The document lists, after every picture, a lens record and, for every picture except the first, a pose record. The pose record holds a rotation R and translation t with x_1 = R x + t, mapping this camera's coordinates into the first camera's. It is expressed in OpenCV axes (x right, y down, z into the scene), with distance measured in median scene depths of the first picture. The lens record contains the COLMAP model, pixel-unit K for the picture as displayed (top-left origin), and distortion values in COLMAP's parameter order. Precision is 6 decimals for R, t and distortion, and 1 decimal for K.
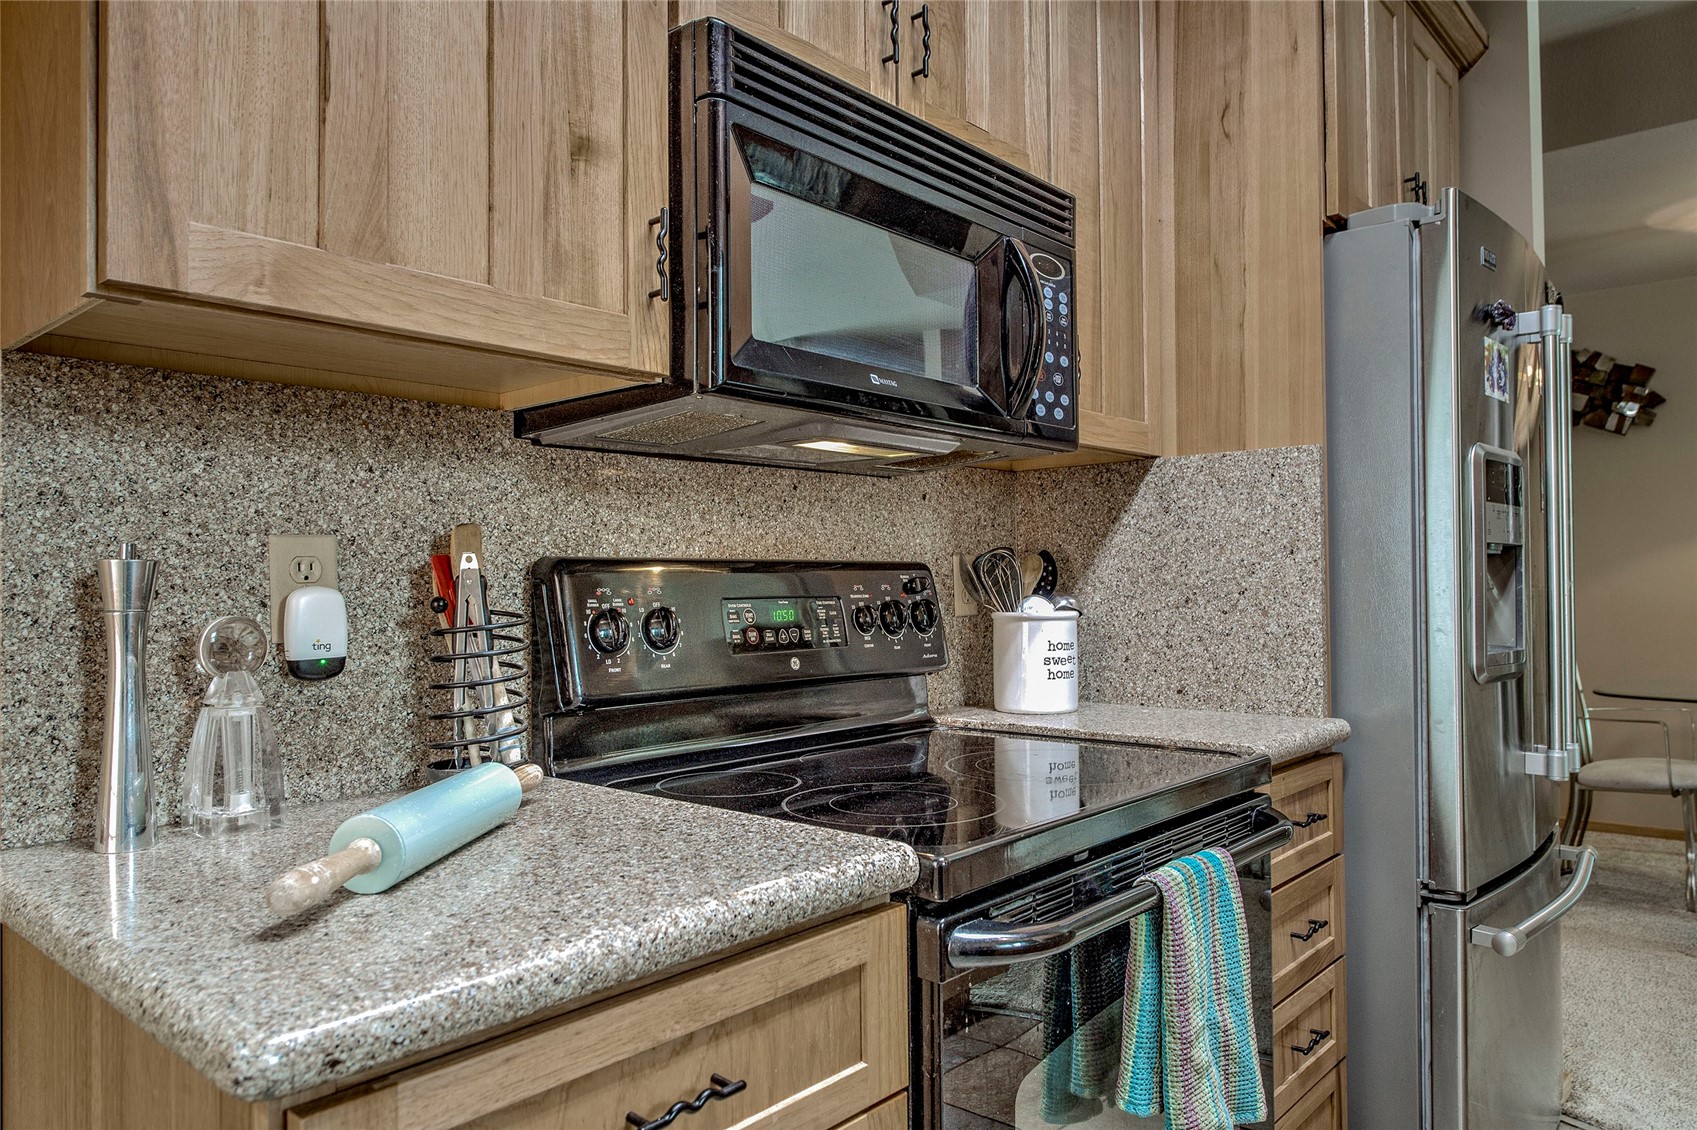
lens RADIAL K [[1146.9, 0, 848.5], [0, 1146.9, 565.0], [0, 0, 1]] dist [0.002881, 0.001400]
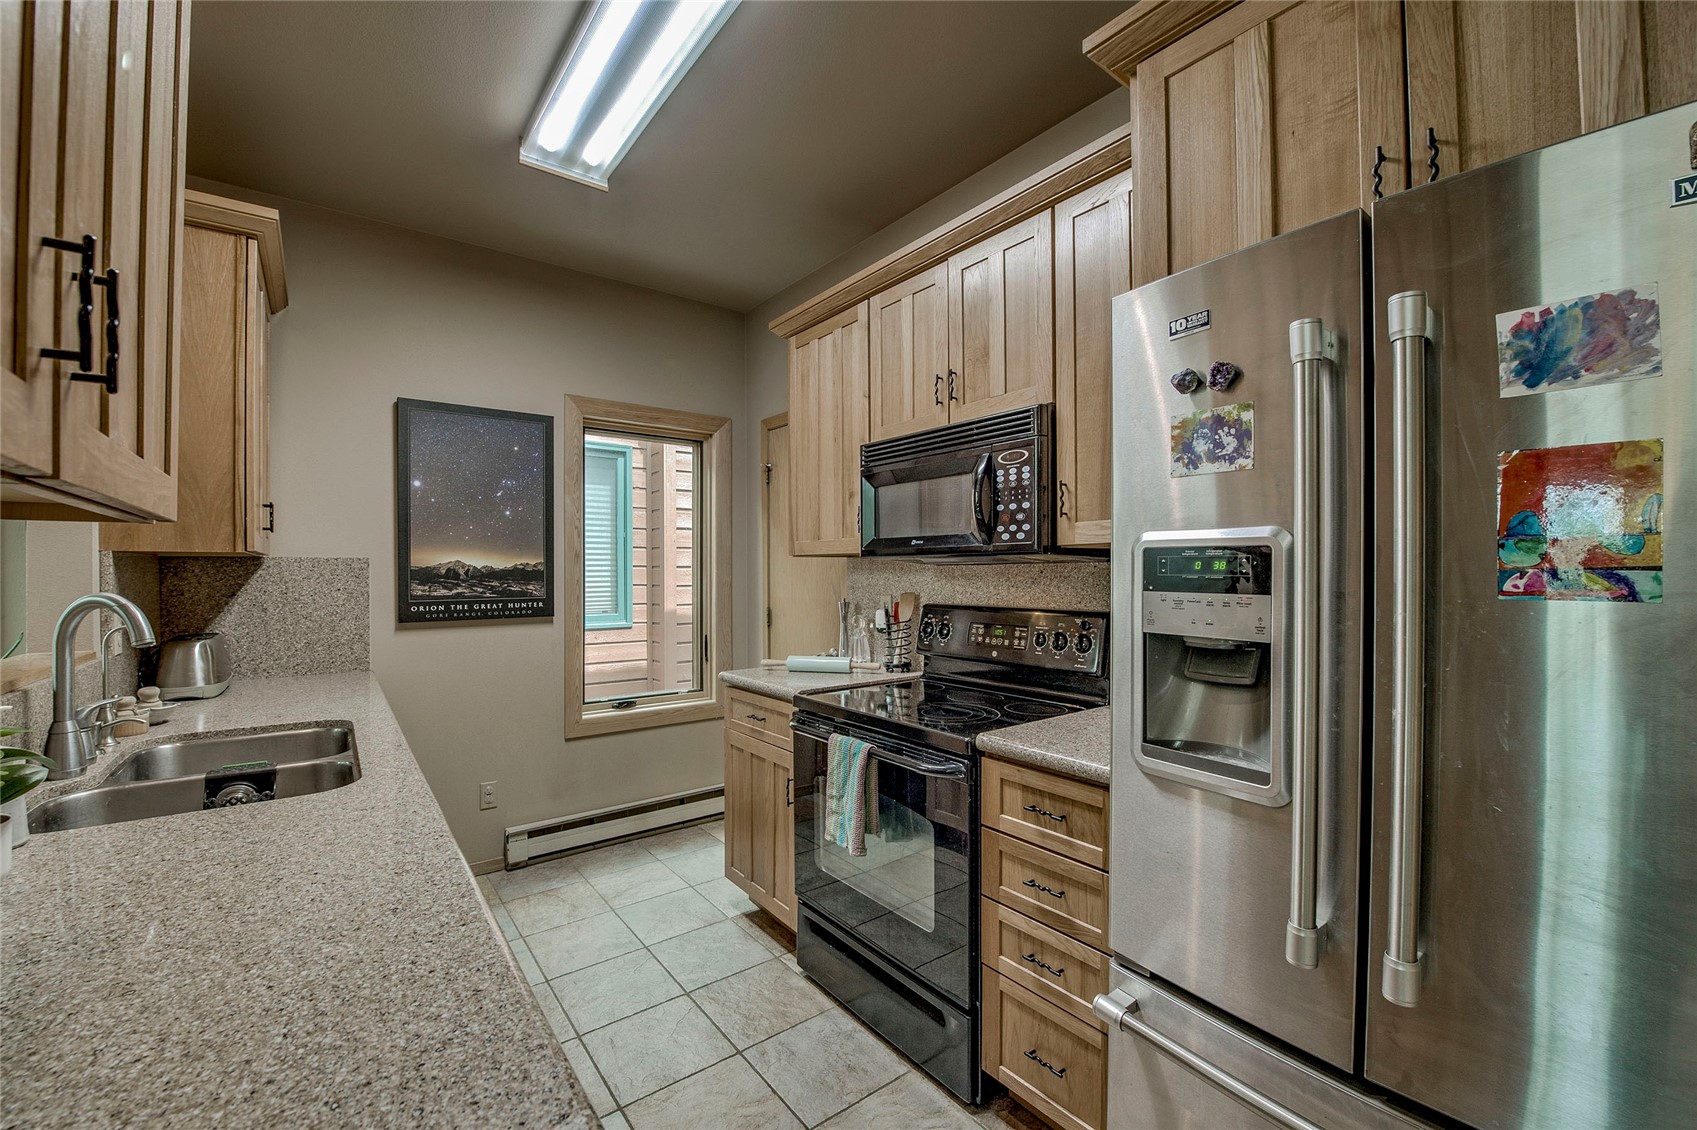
lens RADIAL K [[691.1, 0, 848.4], [0, 691.1, 567.8], [0, 0, 1]] dist [-0.018019, -0.003663]
pose [[-0.191871, 0.003621, -0.981413, 1.305775], [0.016328, 0.999867, 0.000497, -0.086941], [0.981284, -0.015929, -0.191905, 0.947694]]
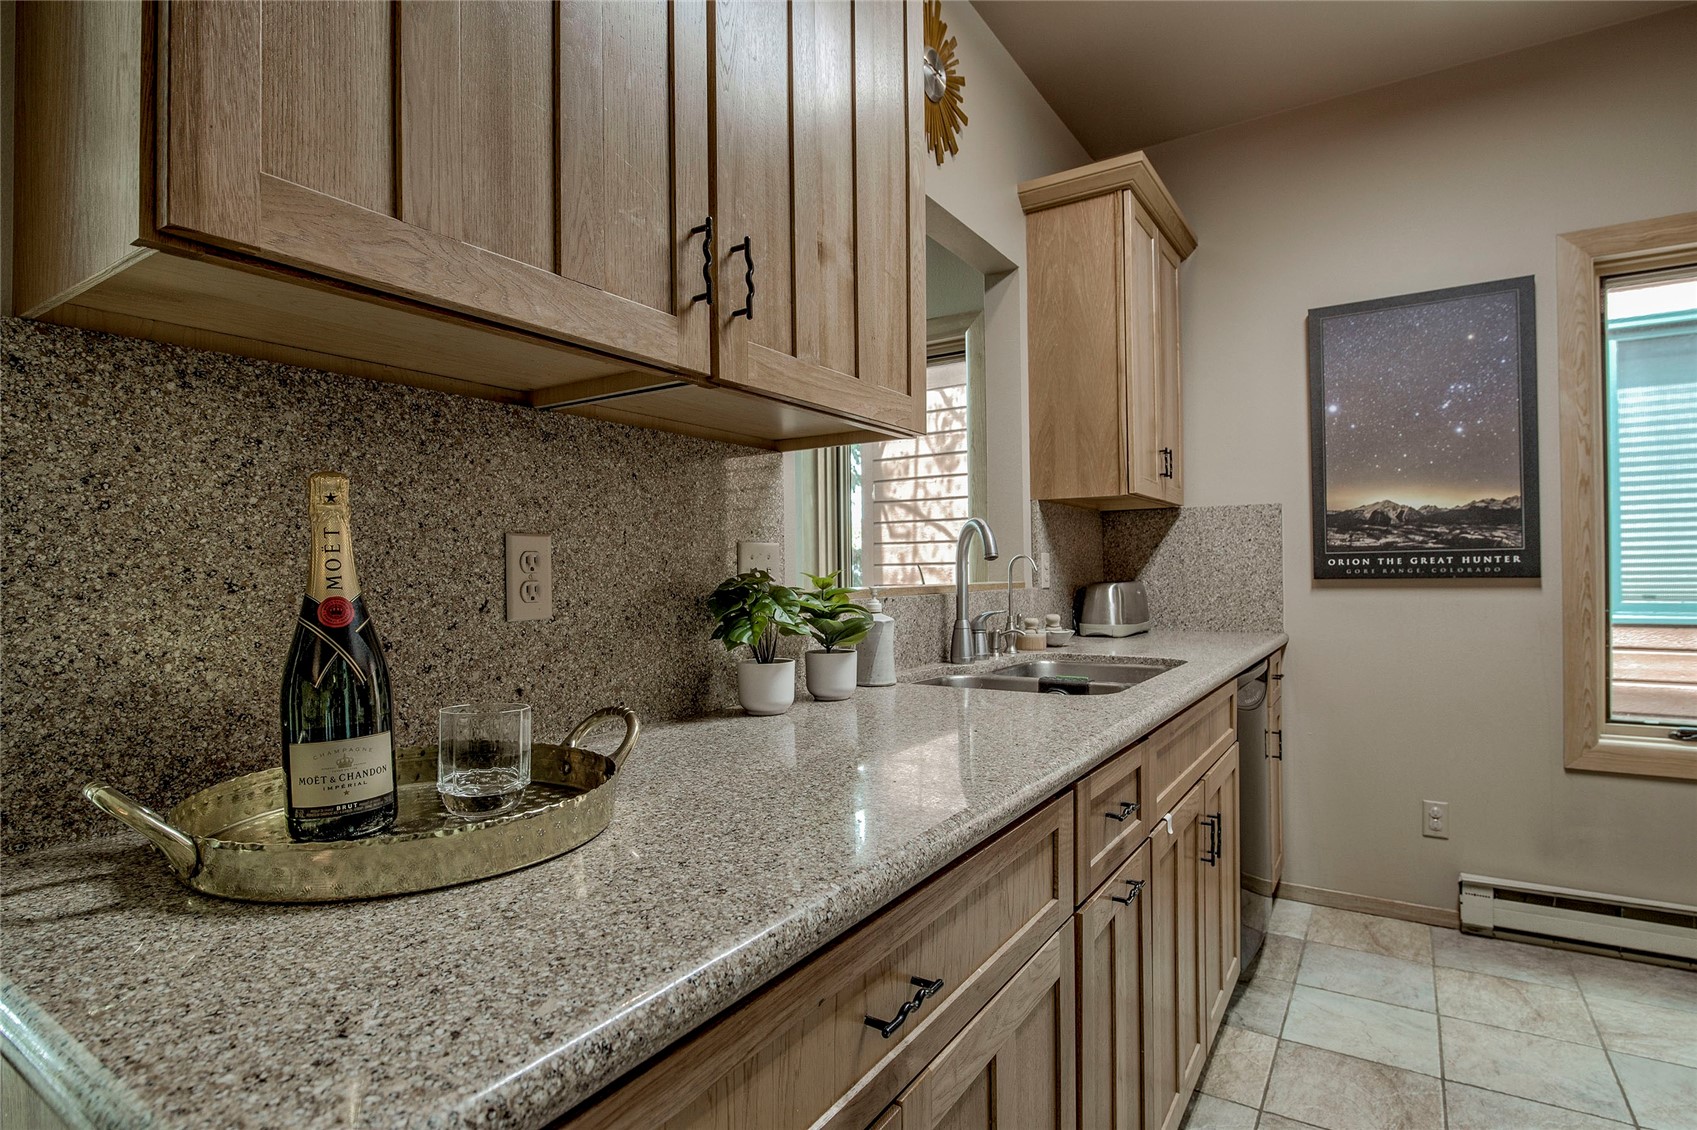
lens RADIAL K [[879.5, 0, 848.5], [0, 879.5, 565.0], [0, 0, 1]] dist [-0.003213, -0.001399]
pose [[-0.989920, 0.017212, -0.140579, 1.103299], [0.020572, 0.999536, -0.022481, 0.005490], [0.140126, -0.025146, -0.989814, 1.149870]]
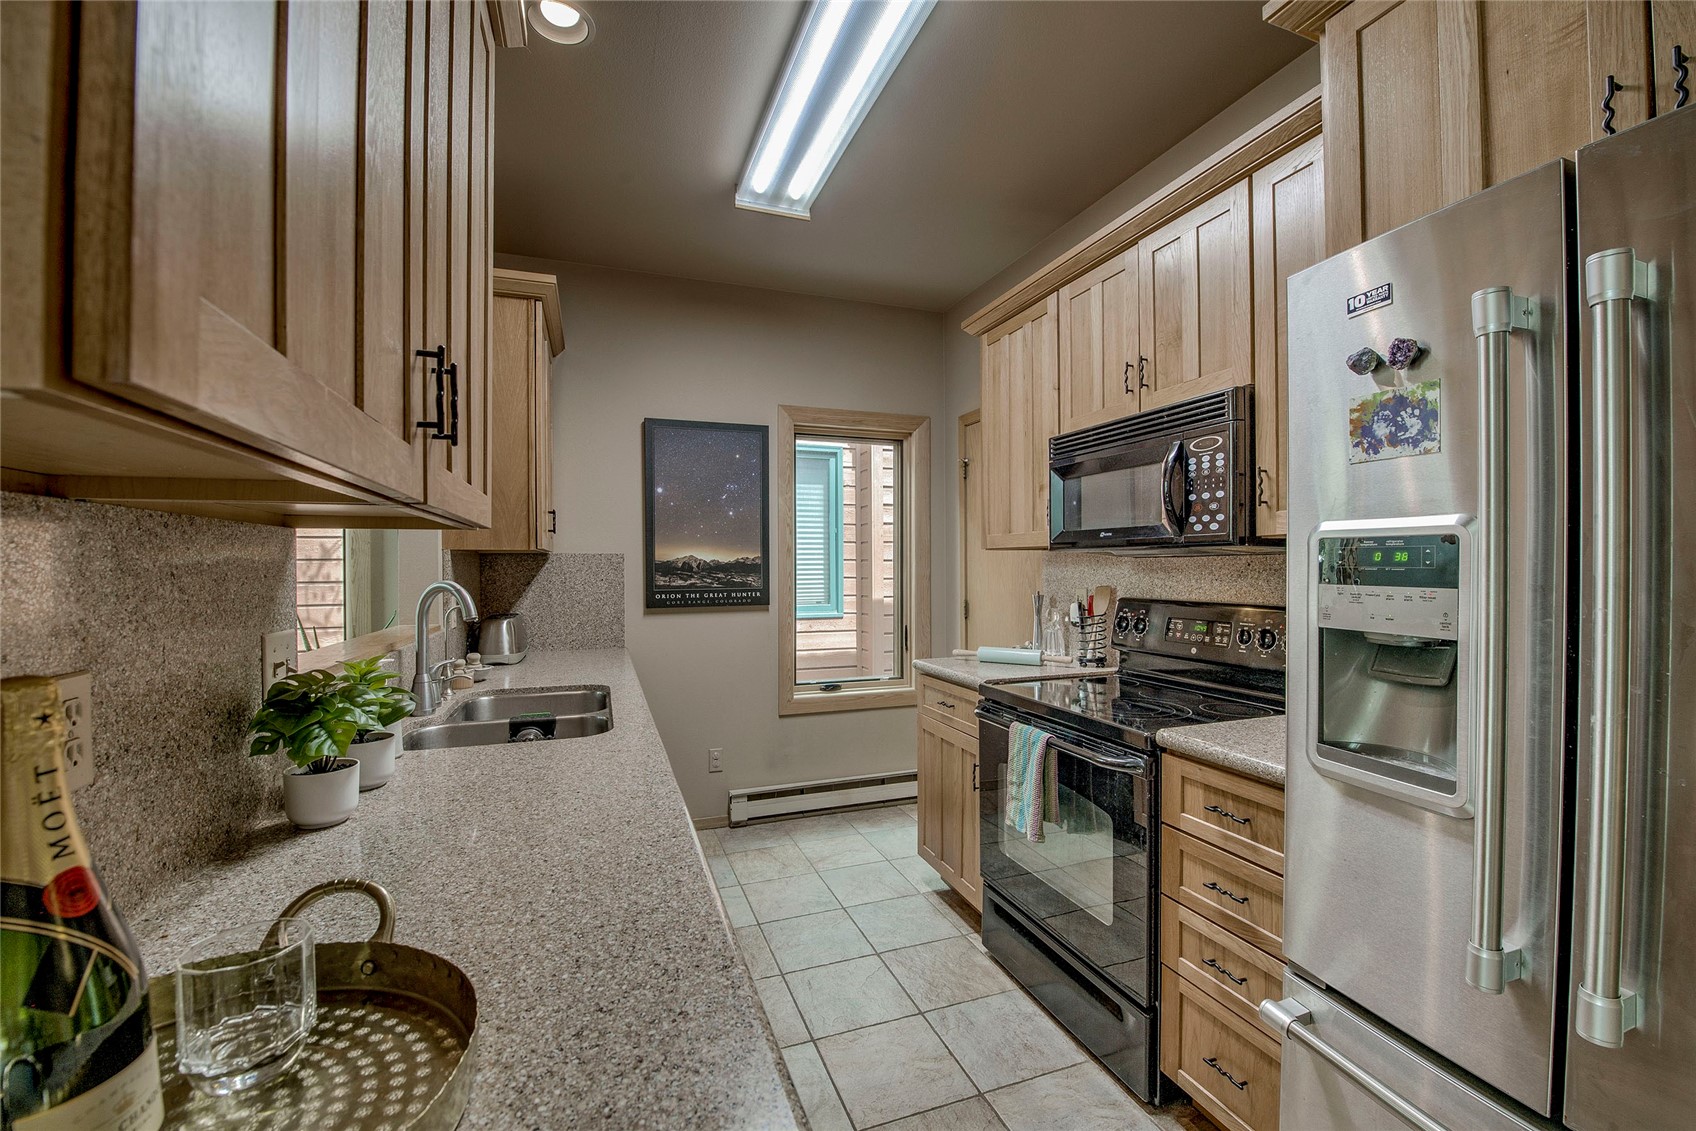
lens RADIAL K [[698.6, 0, 858.7], [0, 698.6, 562.7], [0, 0, 1]] dist [-0.023577, -0.000787]
pose [[-0.468571, 0.006650, -0.883401, 1.356614], [0.018513, 0.999826, -0.002293, -0.085455], [0.883232, -0.017429, -0.468613, 1.022200]]
